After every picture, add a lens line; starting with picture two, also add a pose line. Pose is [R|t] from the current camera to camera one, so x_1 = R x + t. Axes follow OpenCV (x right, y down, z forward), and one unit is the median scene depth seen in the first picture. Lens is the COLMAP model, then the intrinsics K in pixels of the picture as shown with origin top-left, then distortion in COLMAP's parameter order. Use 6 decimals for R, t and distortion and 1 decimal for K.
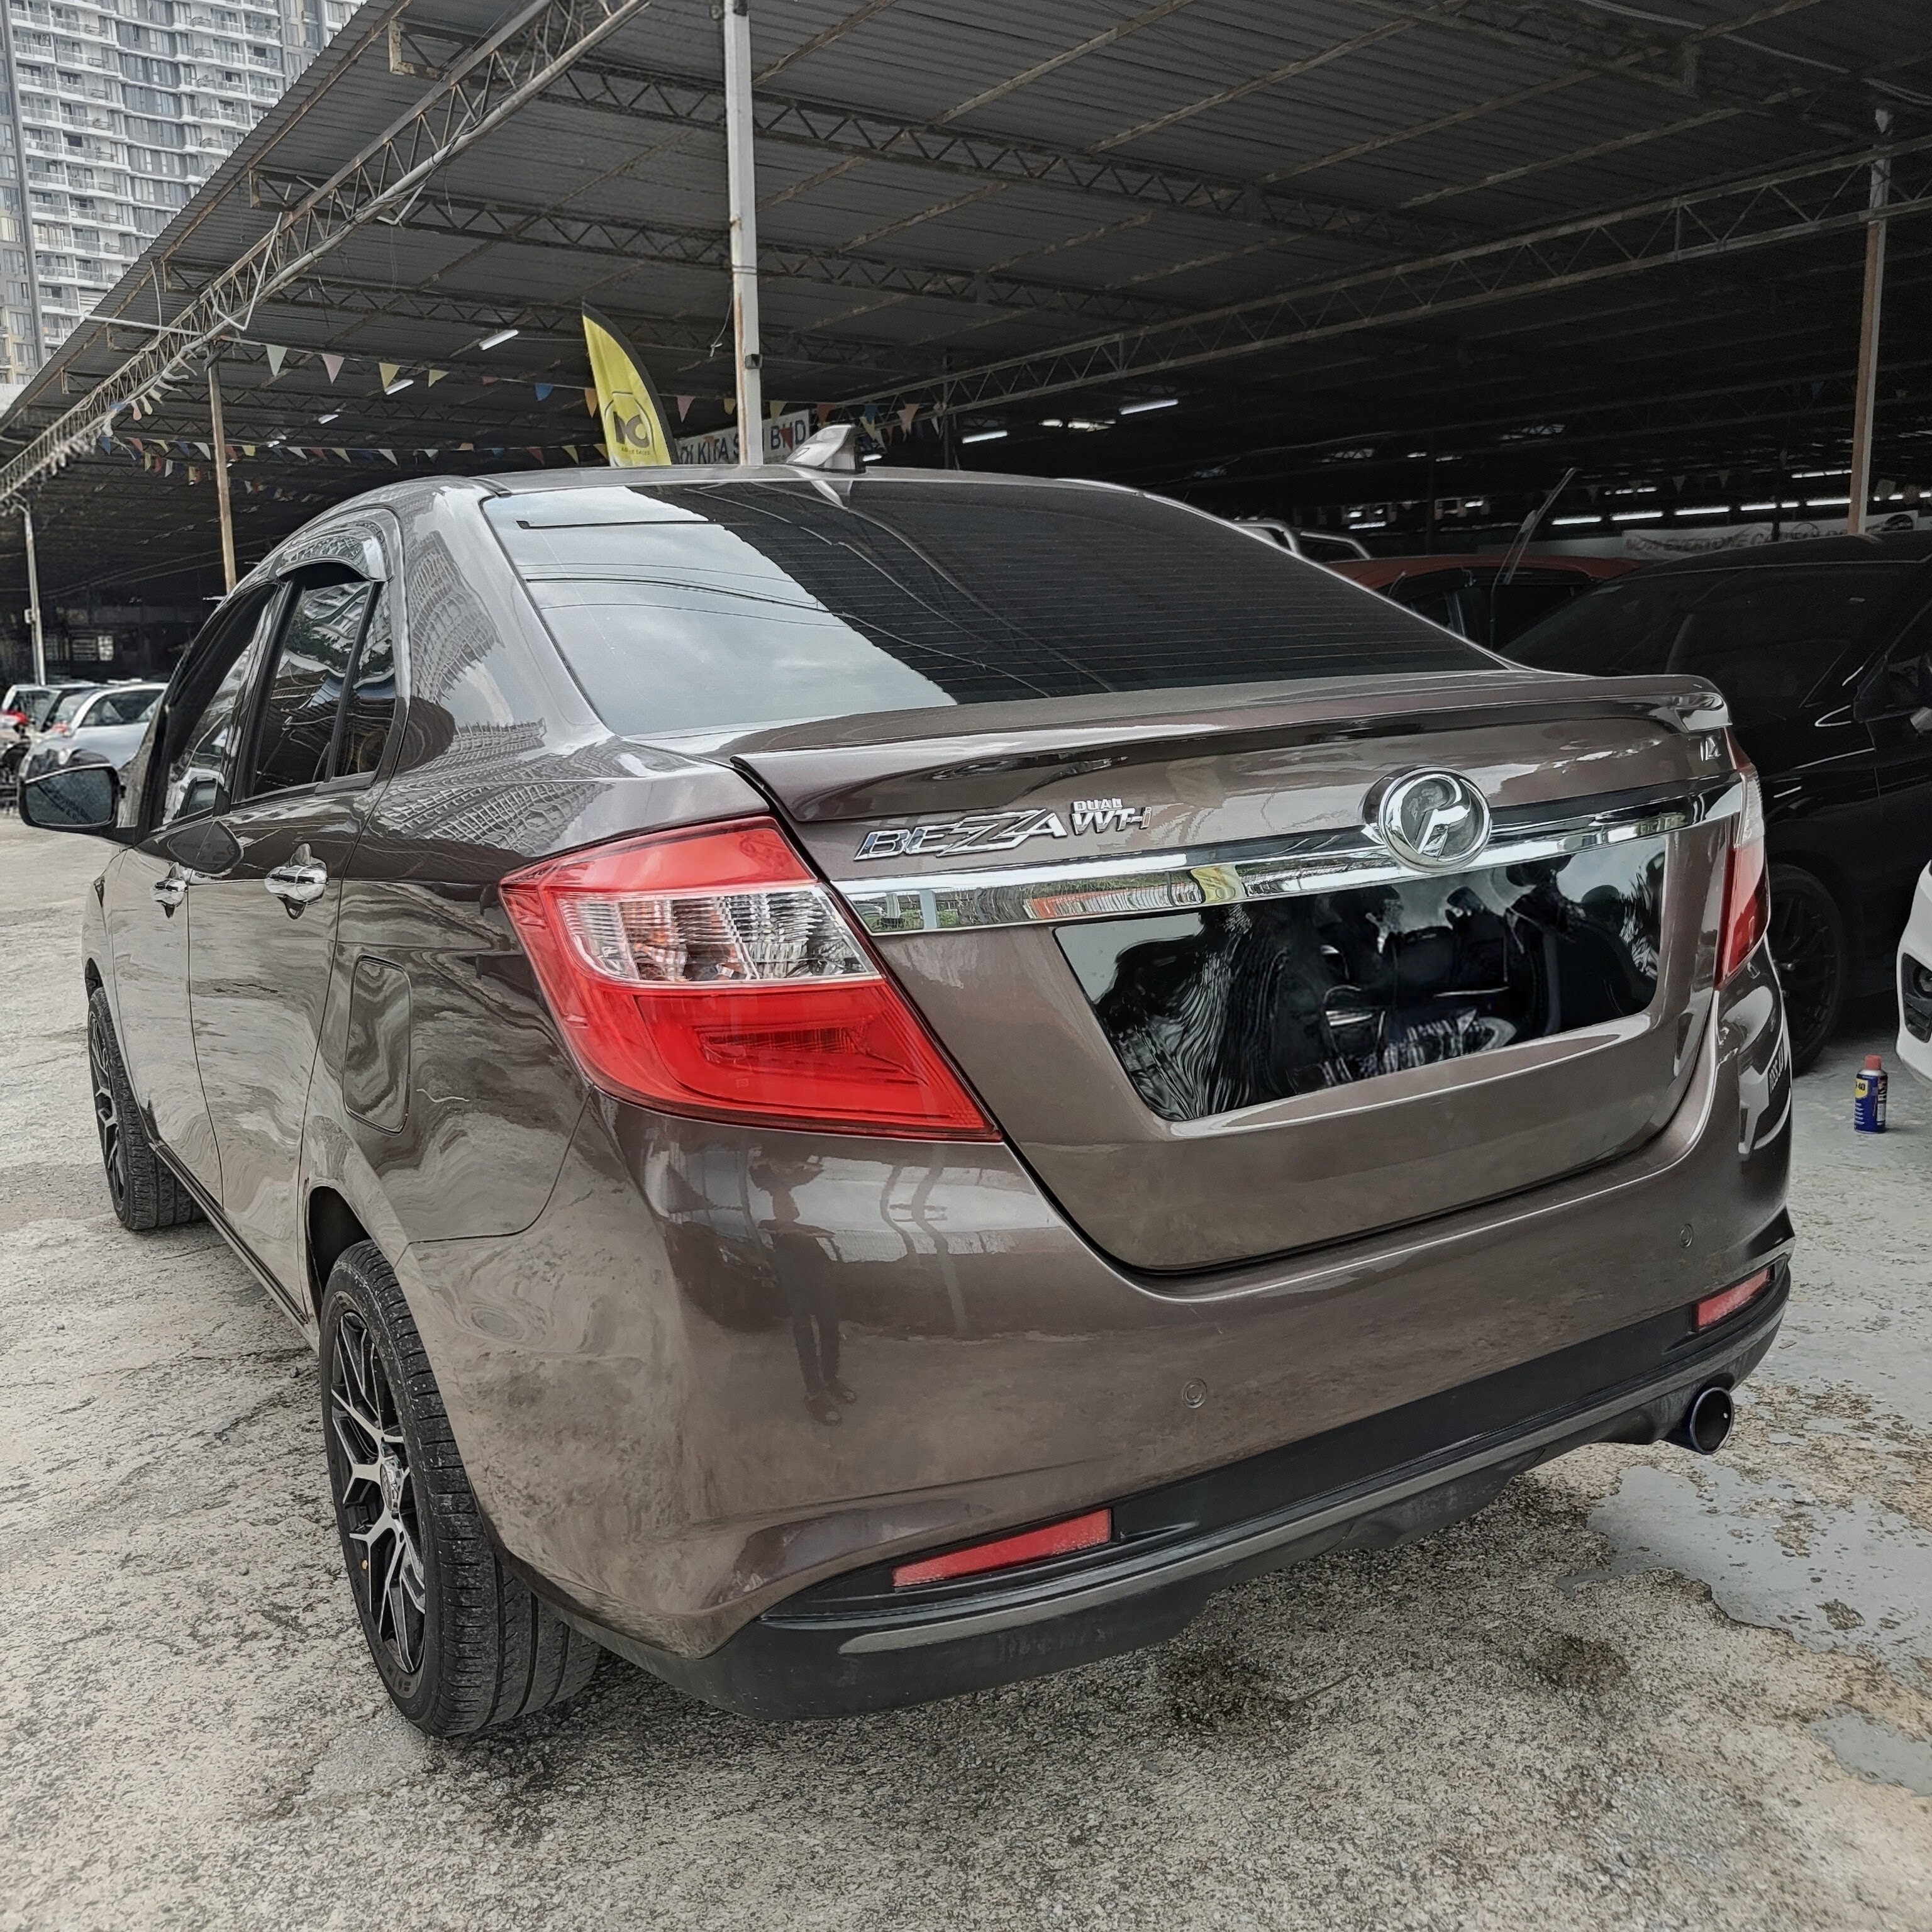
lens RADIAL K [[1792.6, 0, 966.0], [0, 1792.6, 966.0], [0, 0, 1]] dist [-0.001241, 0.016820]
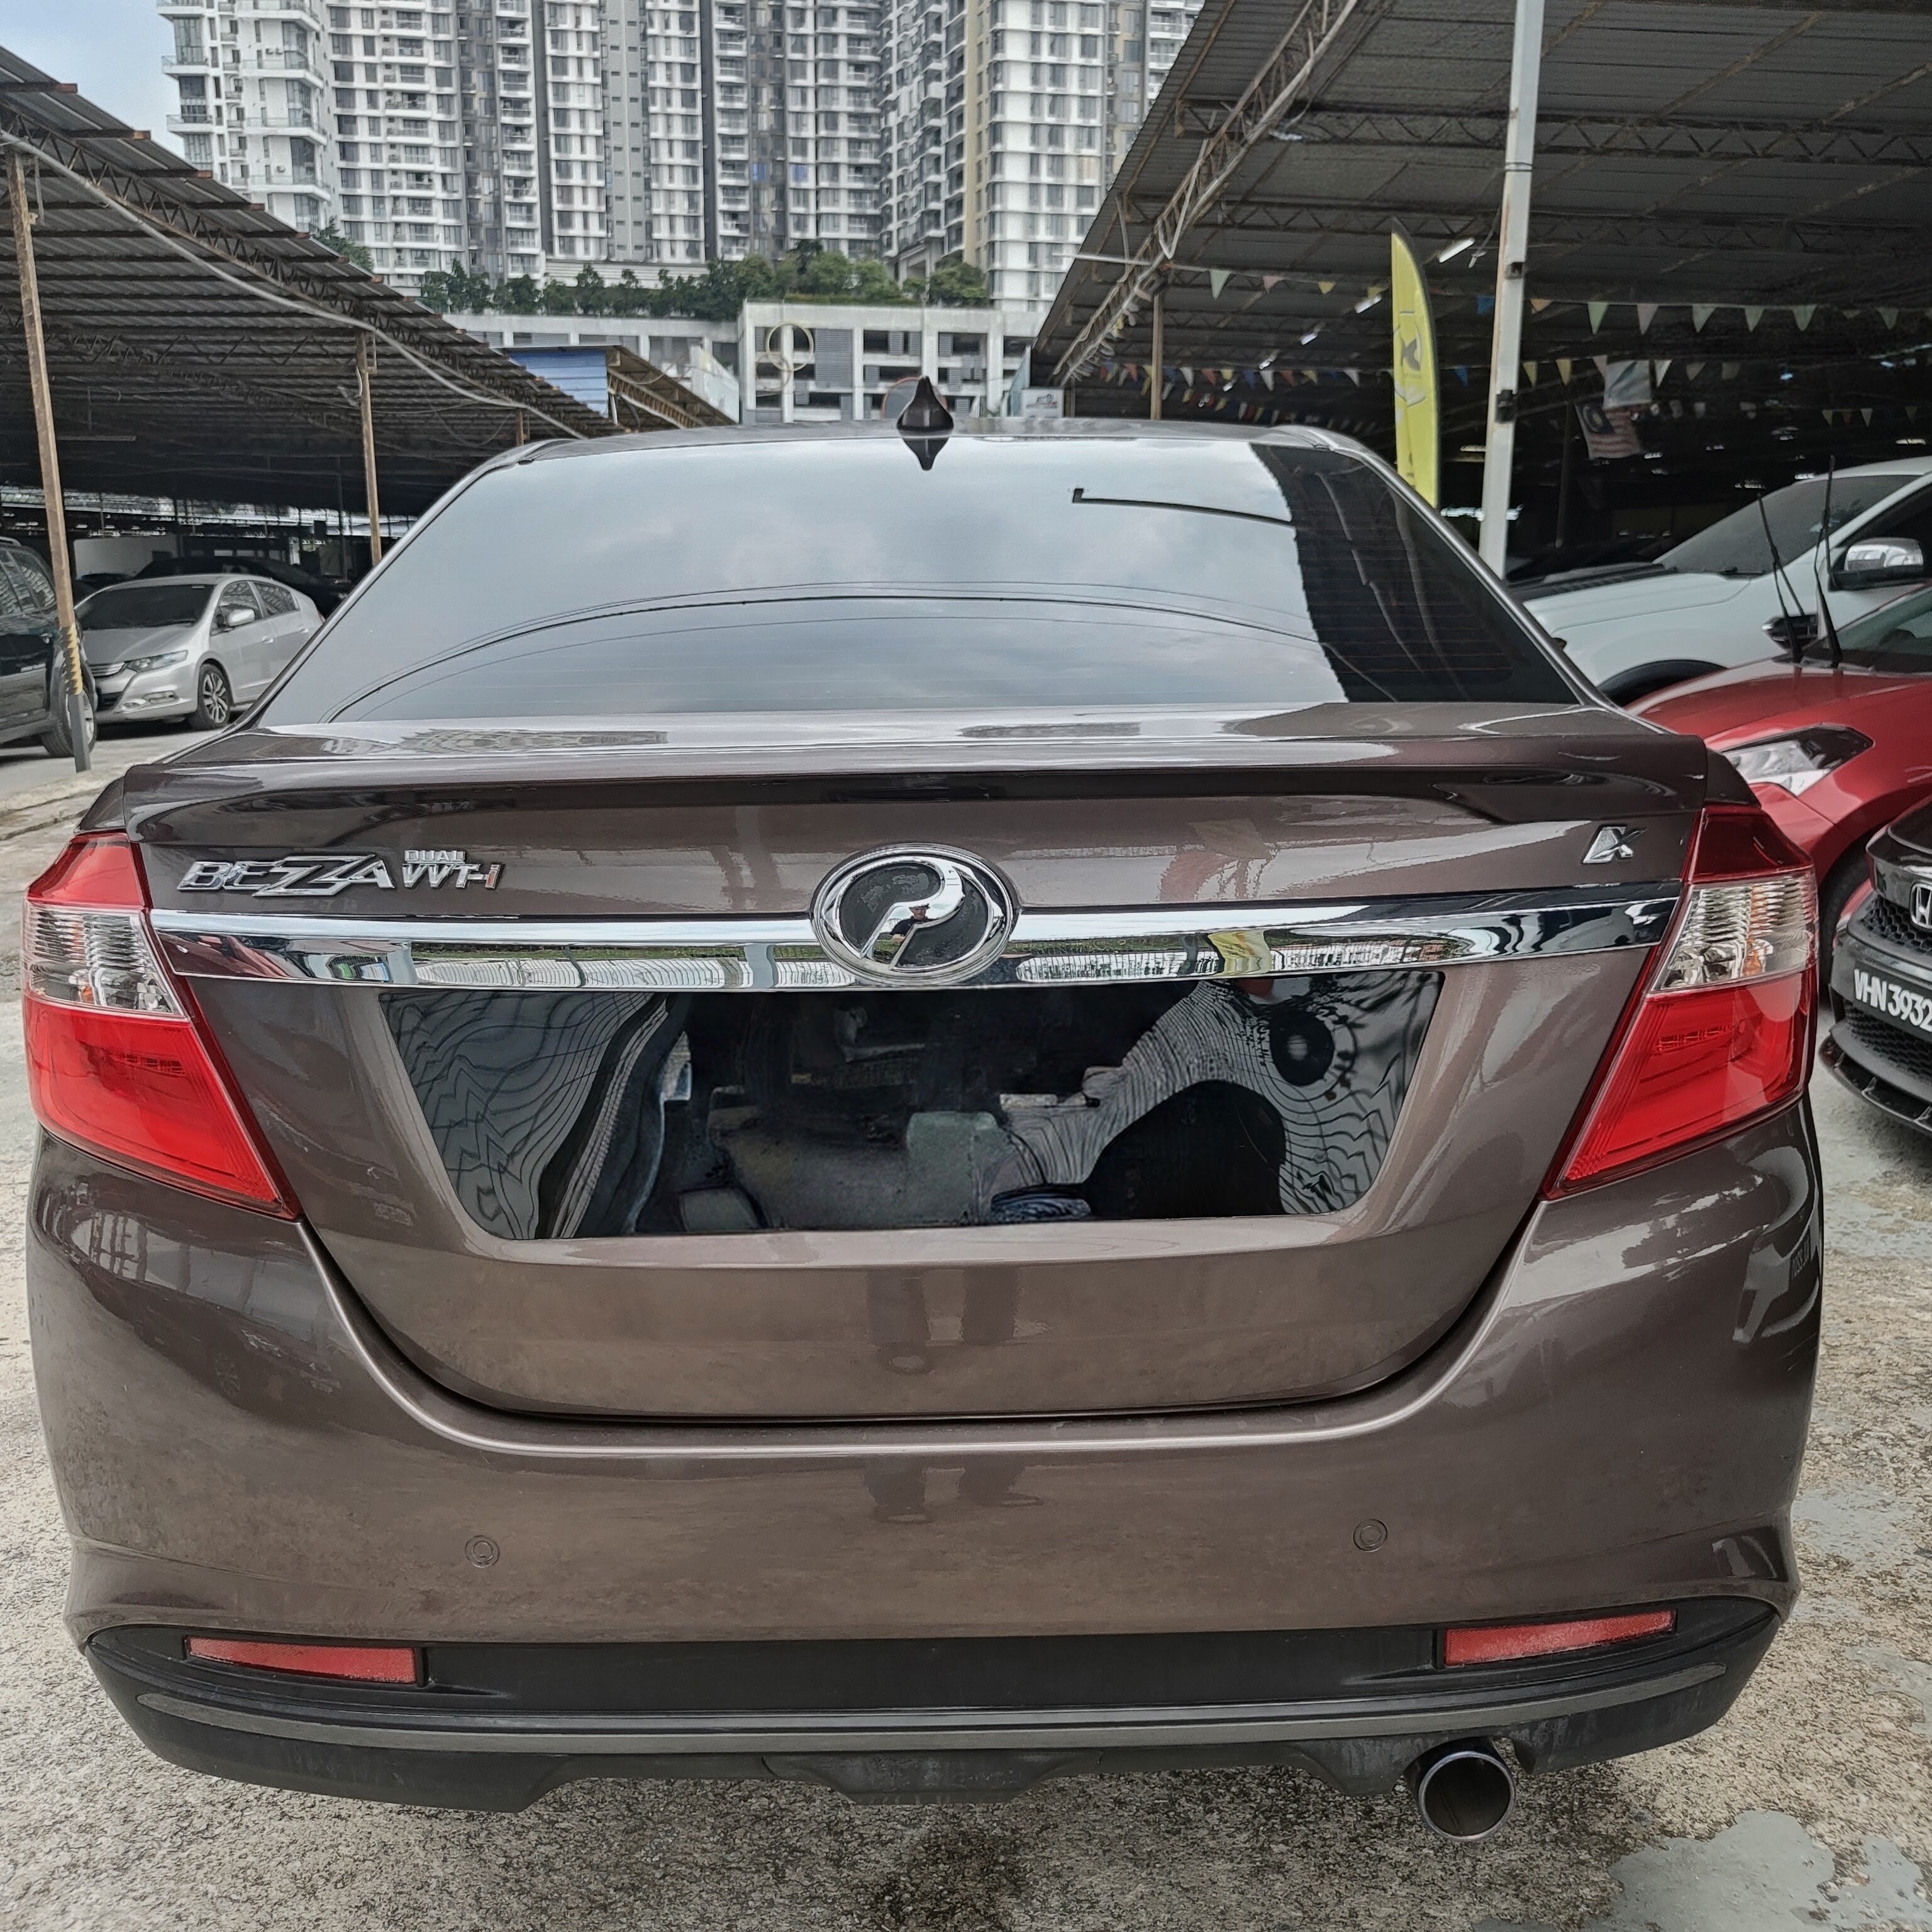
lens RADIAL K [[1798.7, 0, 944.8], [0, 1798.7, 984.9], [0, 0, 1]] dist [0.008681, -0.002964]
pose [[0.855947, 0.141247, -0.497397, 0.507187], [-0.115419, 0.989887, 0.082481, -0.090391], [0.504017, -0.013190, 0.863593, 0.266466]]
